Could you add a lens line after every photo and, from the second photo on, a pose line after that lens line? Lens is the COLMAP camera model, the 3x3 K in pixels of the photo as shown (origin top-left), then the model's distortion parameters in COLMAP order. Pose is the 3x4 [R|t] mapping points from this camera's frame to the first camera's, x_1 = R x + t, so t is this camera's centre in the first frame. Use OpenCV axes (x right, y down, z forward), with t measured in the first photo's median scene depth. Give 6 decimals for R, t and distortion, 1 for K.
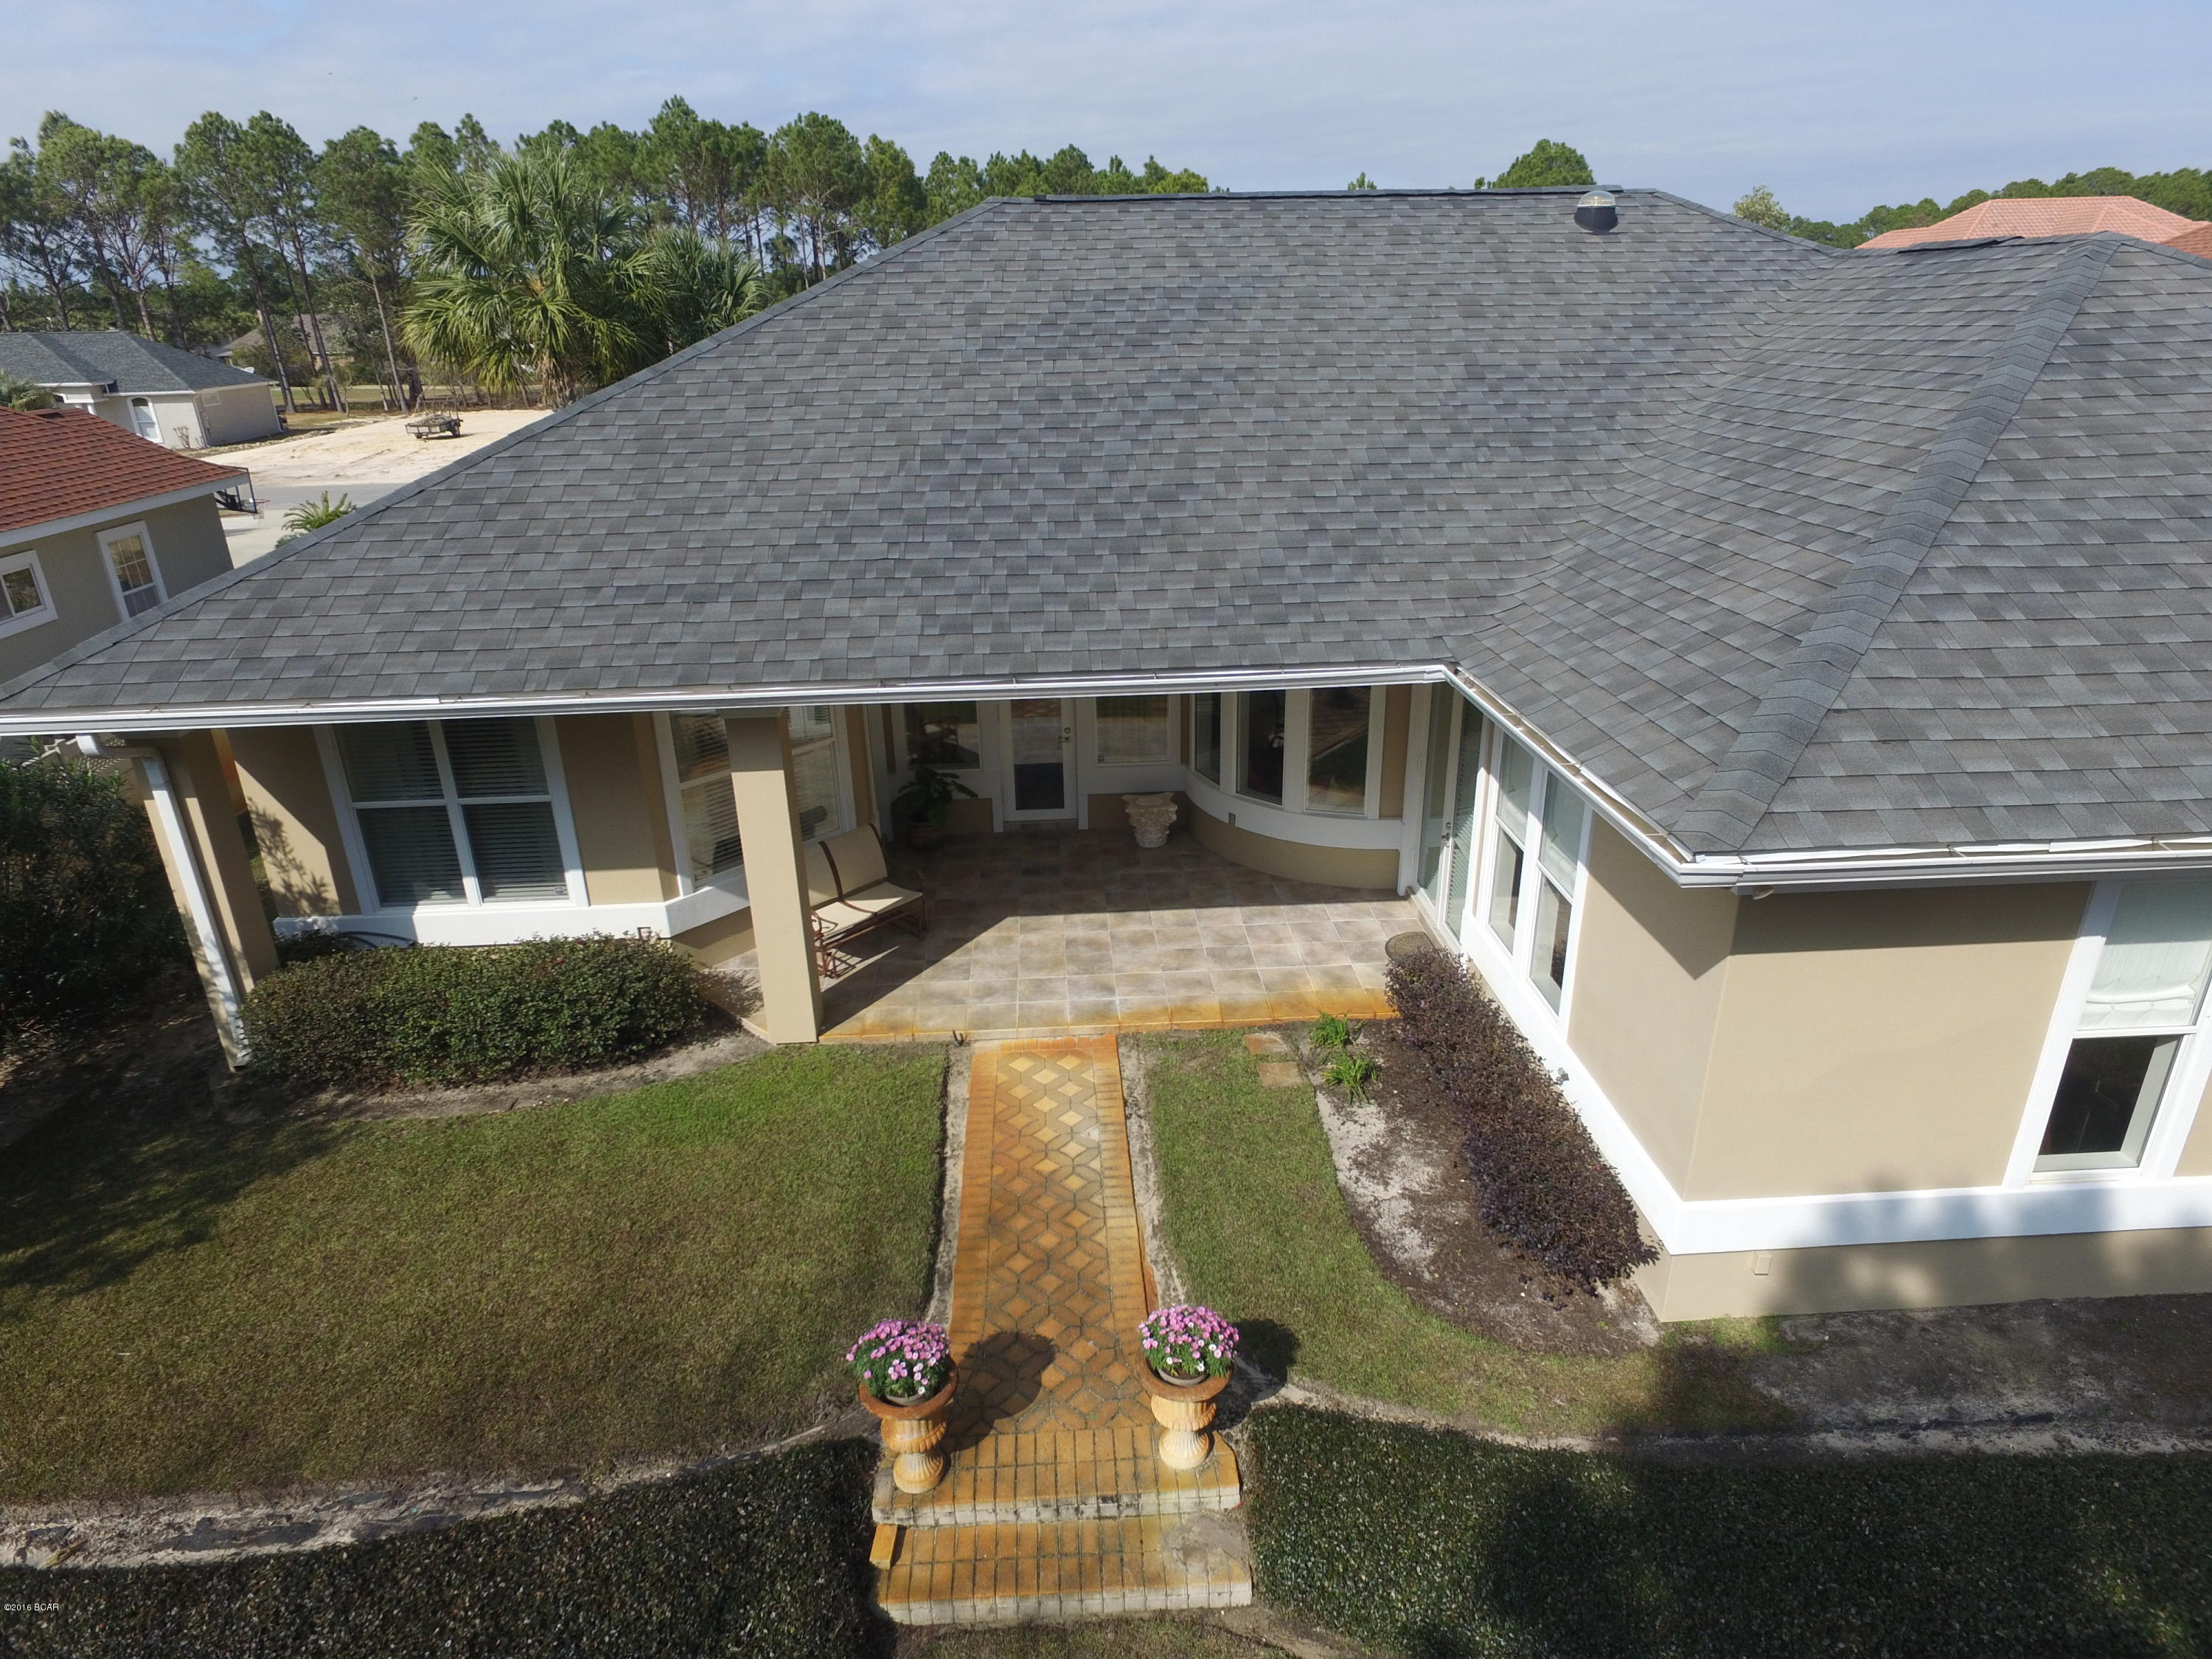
lens RADIAL K [[1280.8, 0, 1101.4], [0, 1280.8, 830.7], [0, 0, 1]] dist [-0.017967, 0.017097]
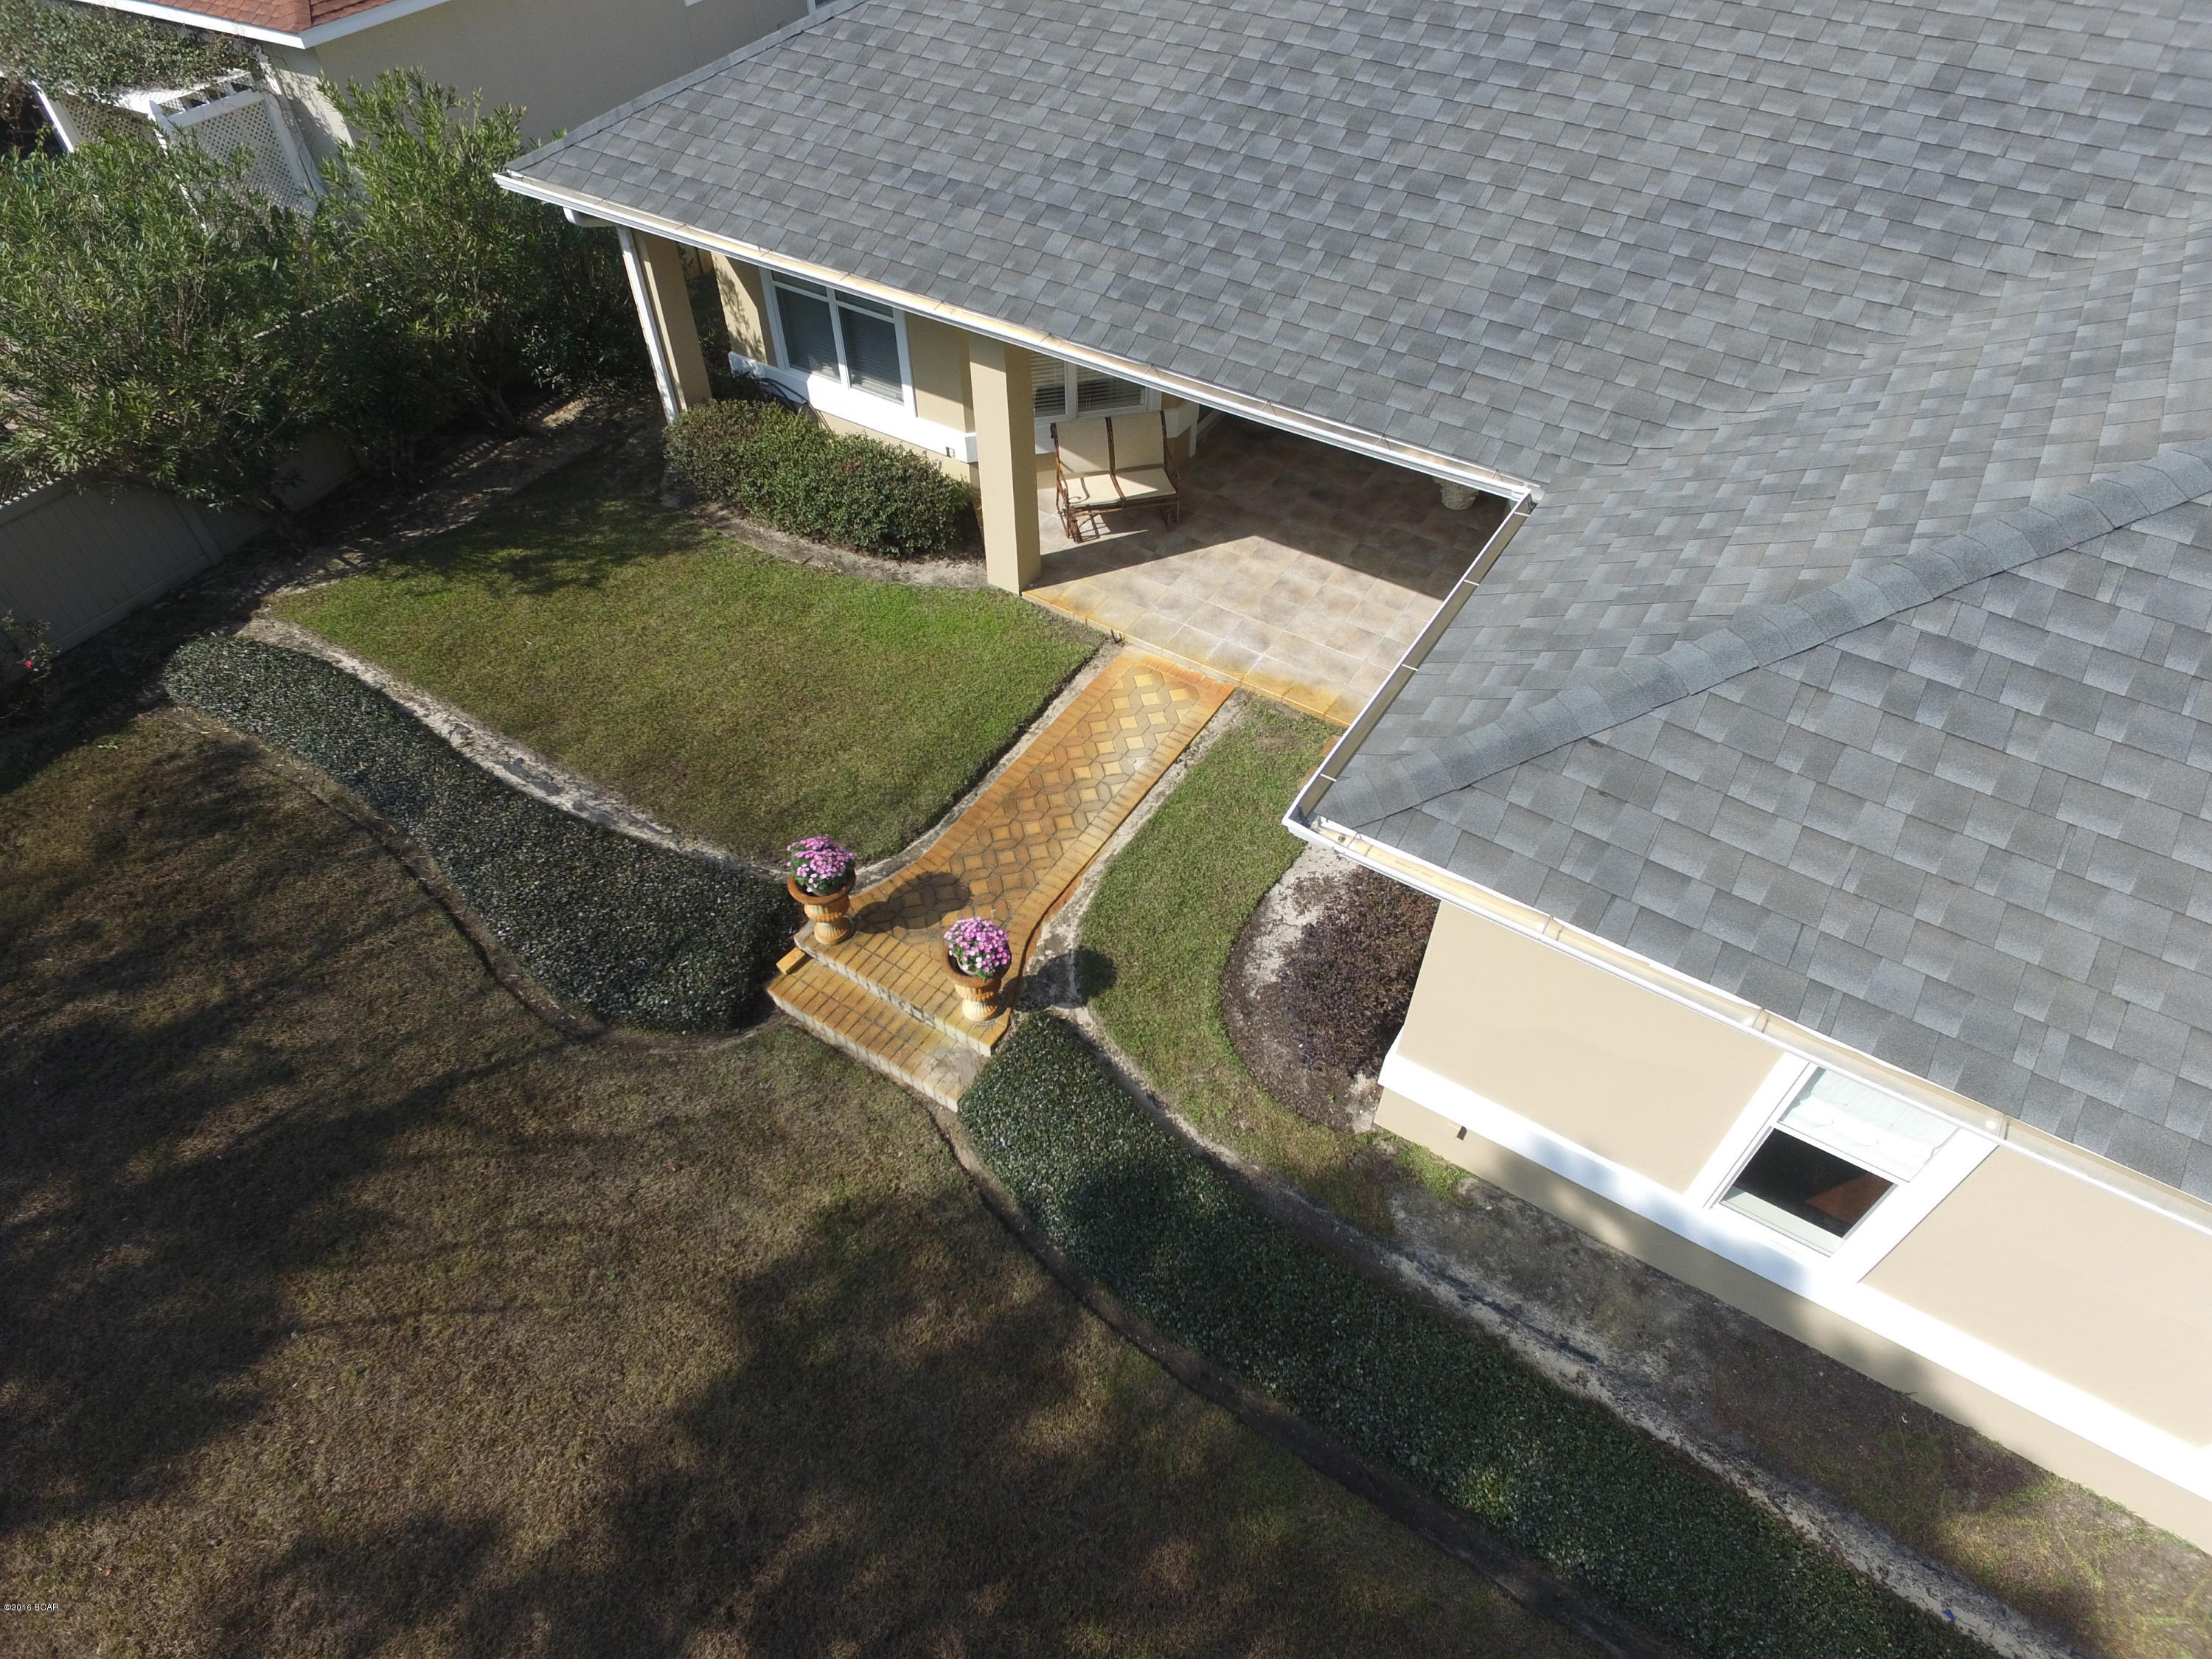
lens RADIAL K [[1290.9, 0, 1112.9], [0, 1290.9, 822.2], [0, 0, 1]] dist [-0.026678, 0.024748]
pose [[0.817611, 0.437070, -0.374808, 0.455708], [-0.237855, 0.849221, 0.471432, -0.282396], [0.524344, -0.296298, 0.798292, 0.007730]]
